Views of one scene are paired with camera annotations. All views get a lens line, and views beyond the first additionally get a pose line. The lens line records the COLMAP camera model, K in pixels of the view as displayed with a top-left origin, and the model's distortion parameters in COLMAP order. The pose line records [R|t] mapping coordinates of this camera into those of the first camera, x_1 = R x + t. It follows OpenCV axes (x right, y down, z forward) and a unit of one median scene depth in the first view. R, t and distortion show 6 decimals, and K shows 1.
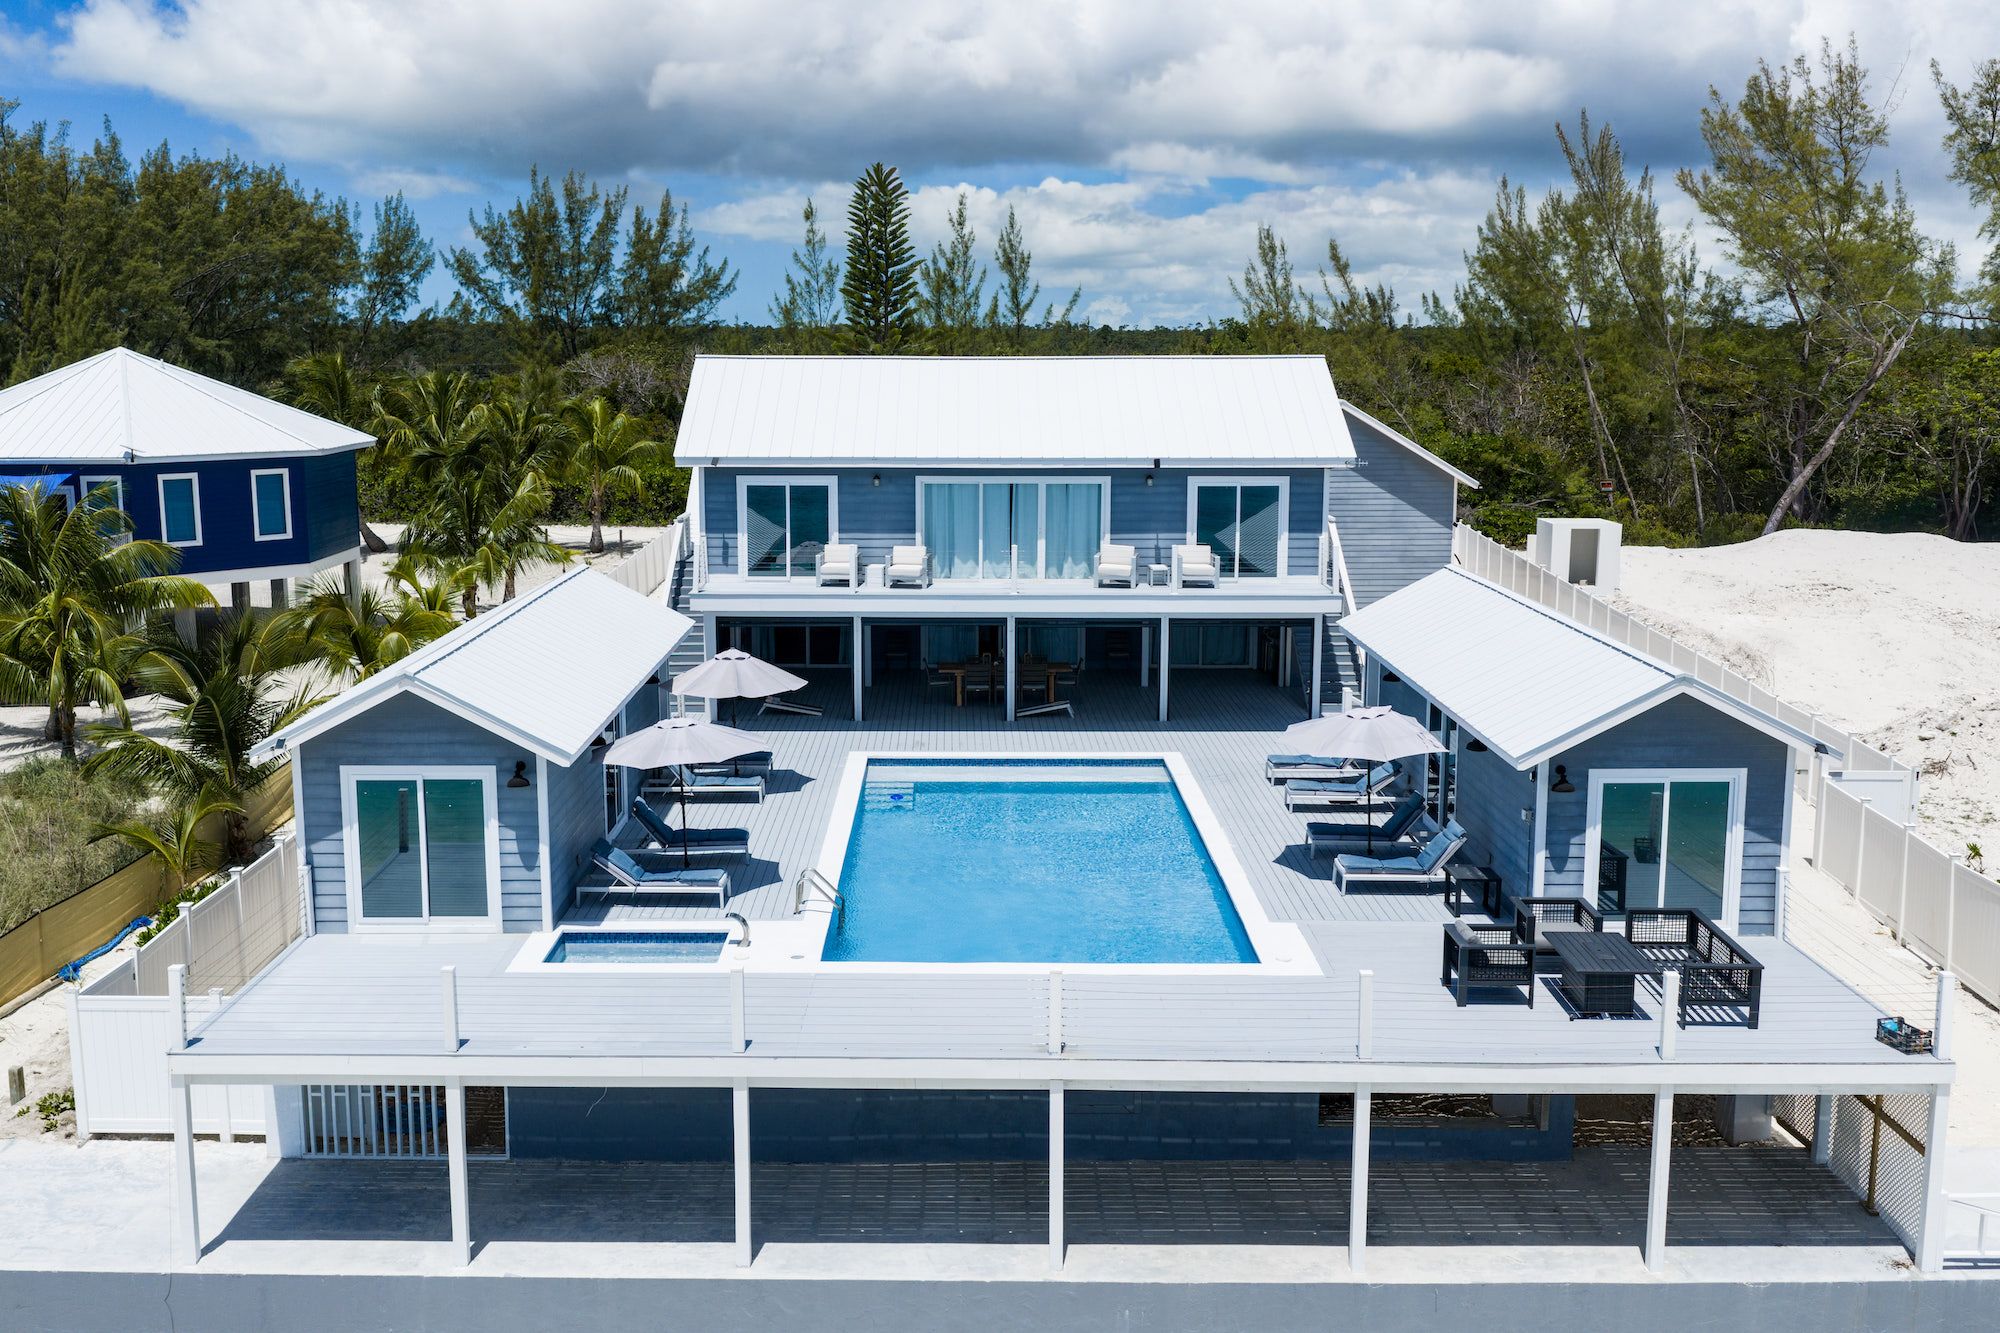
lens RADIAL K [[1782.8, 0, 1000.0], [0, 1782.8, 666.5], [0, 0, 1]] dist [0.051188, -0.112546]
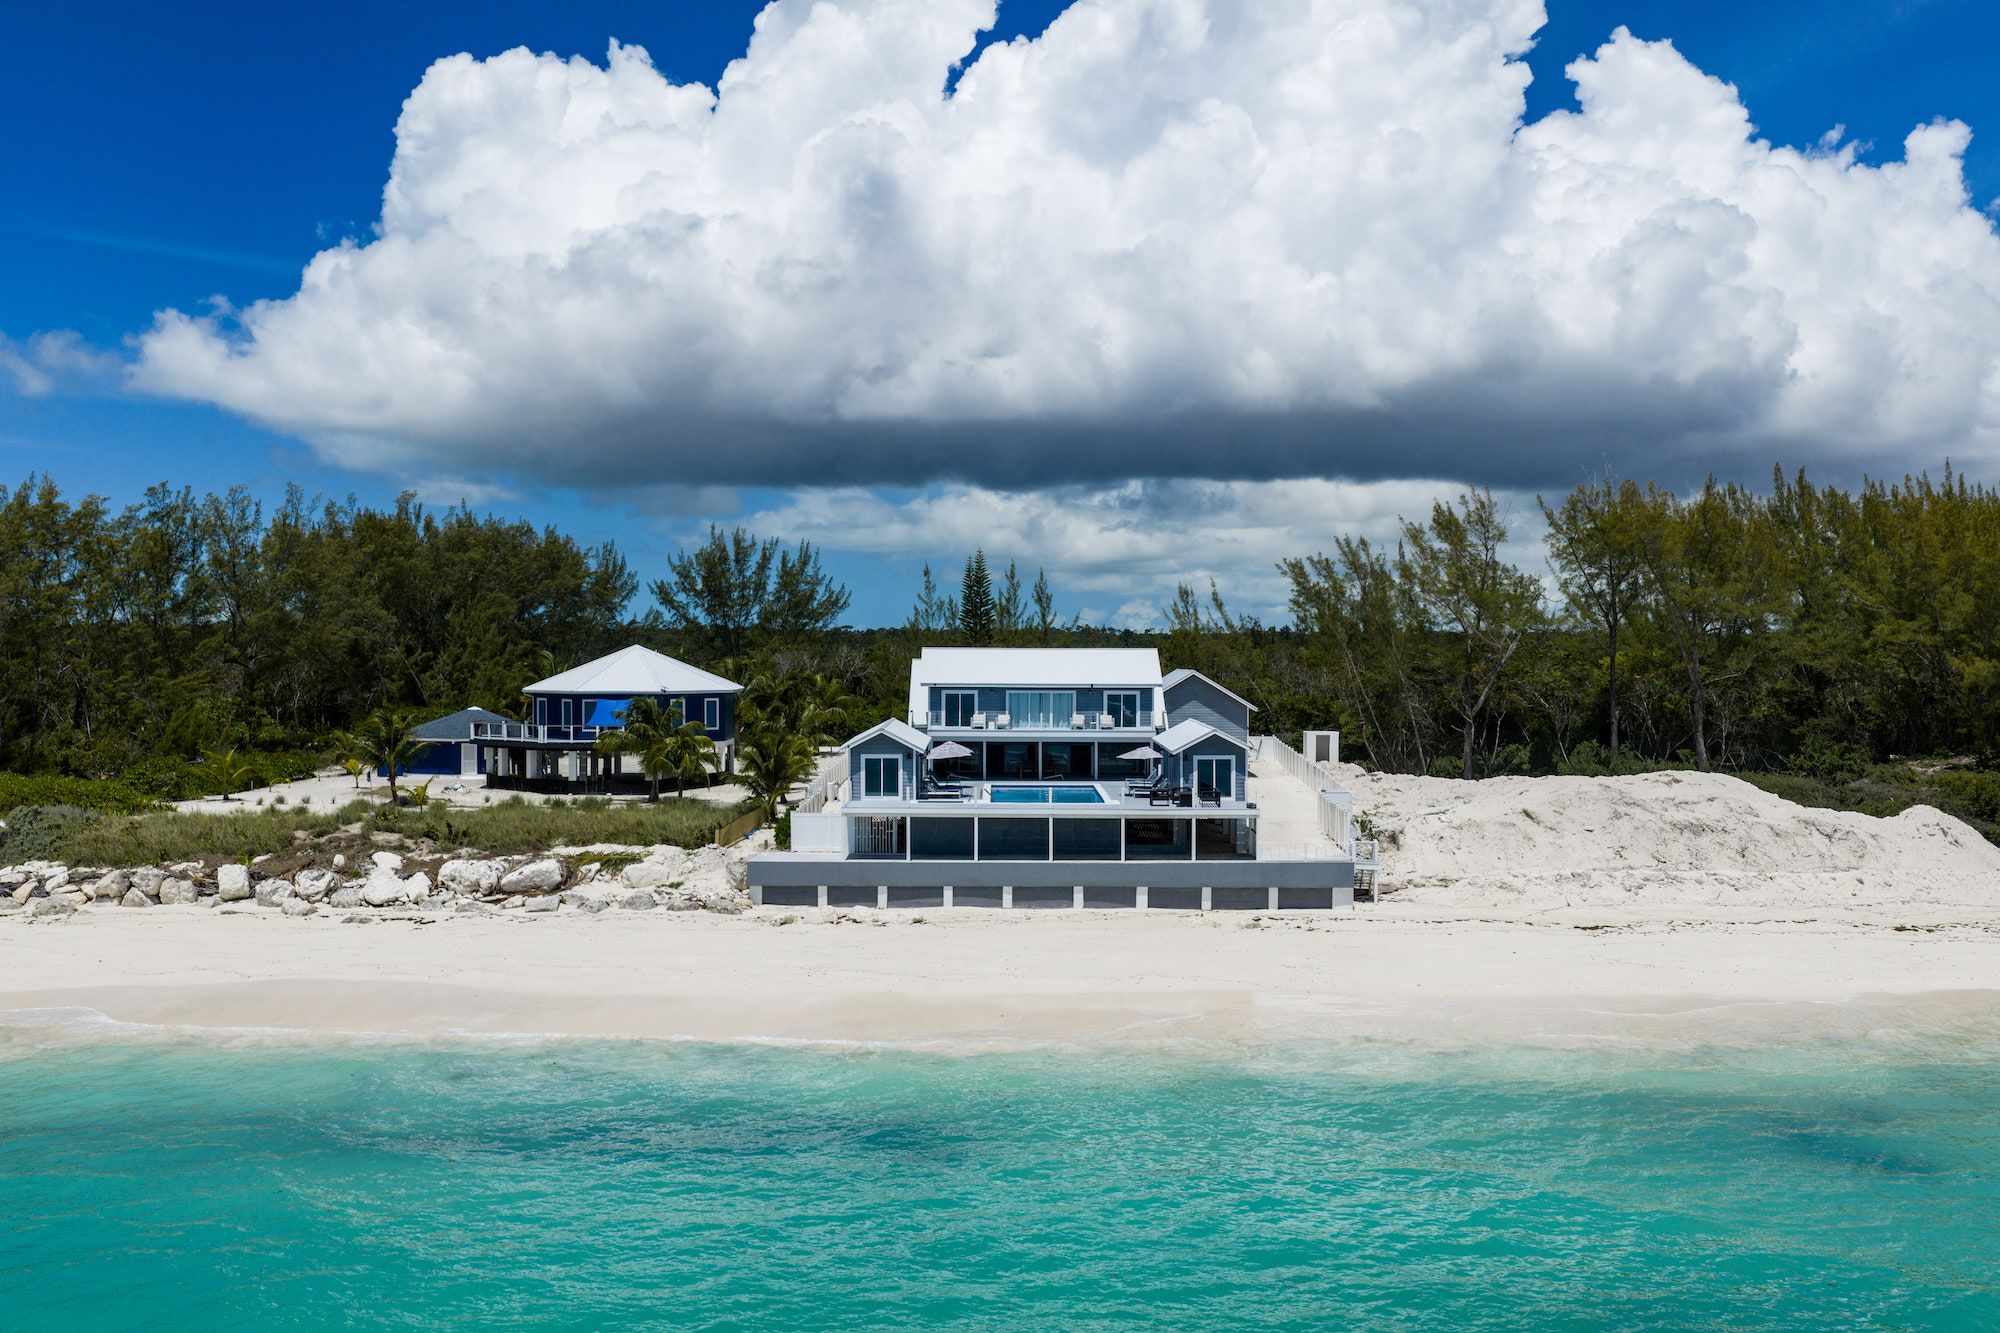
lens RADIAL K [[1782.8, 0, 1000.0], [0, 1782.8, 666.5], [0, 0, 1]] dist [0.051188, -0.112546]
pose [[0.999845, 0.003549, -0.017218, -0.004209], [-0.006358, 0.986113, -0.165955, 0.146957], [0.016390, 0.166039, 0.985983, -0.808024]]
